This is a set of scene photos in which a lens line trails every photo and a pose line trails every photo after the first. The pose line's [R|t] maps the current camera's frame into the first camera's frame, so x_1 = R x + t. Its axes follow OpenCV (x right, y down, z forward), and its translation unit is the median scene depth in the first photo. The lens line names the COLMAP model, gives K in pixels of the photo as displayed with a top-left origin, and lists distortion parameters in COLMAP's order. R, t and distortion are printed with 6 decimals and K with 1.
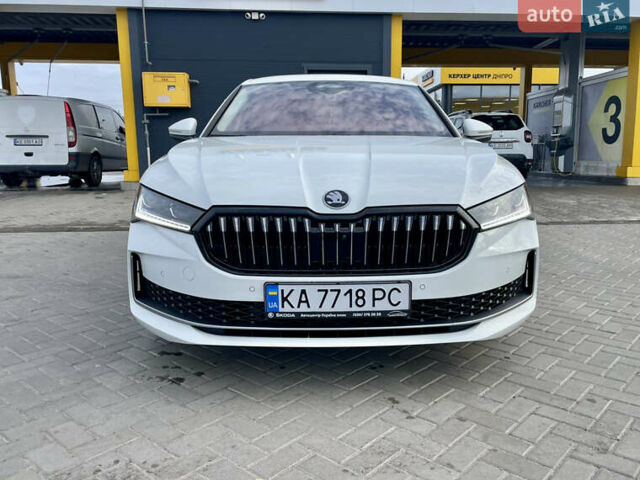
lens RADIAL K [[553.8, 0, 320.0], [0, 553.8, 240.0], [0, 0, 1]] dist [0.036520, -0.012804]
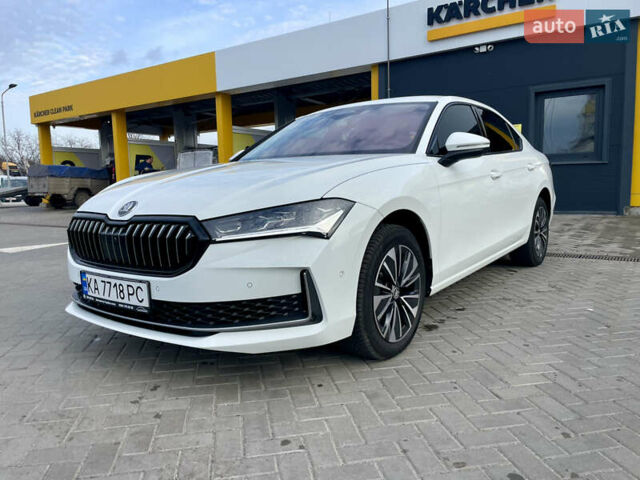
lens RADIAL K [[491.5, 0, 330.0], [0, 491.5, 243.5], [0, 0, 1]] dist [0.091980, -0.130242]
pose [[0.770049, 0.058101, -0.635334, 1.080304], [-0.081857, 0.996611, -0.008075, -0.025653], [0.632711, 0.058224, 0.772196, 0.448487]]
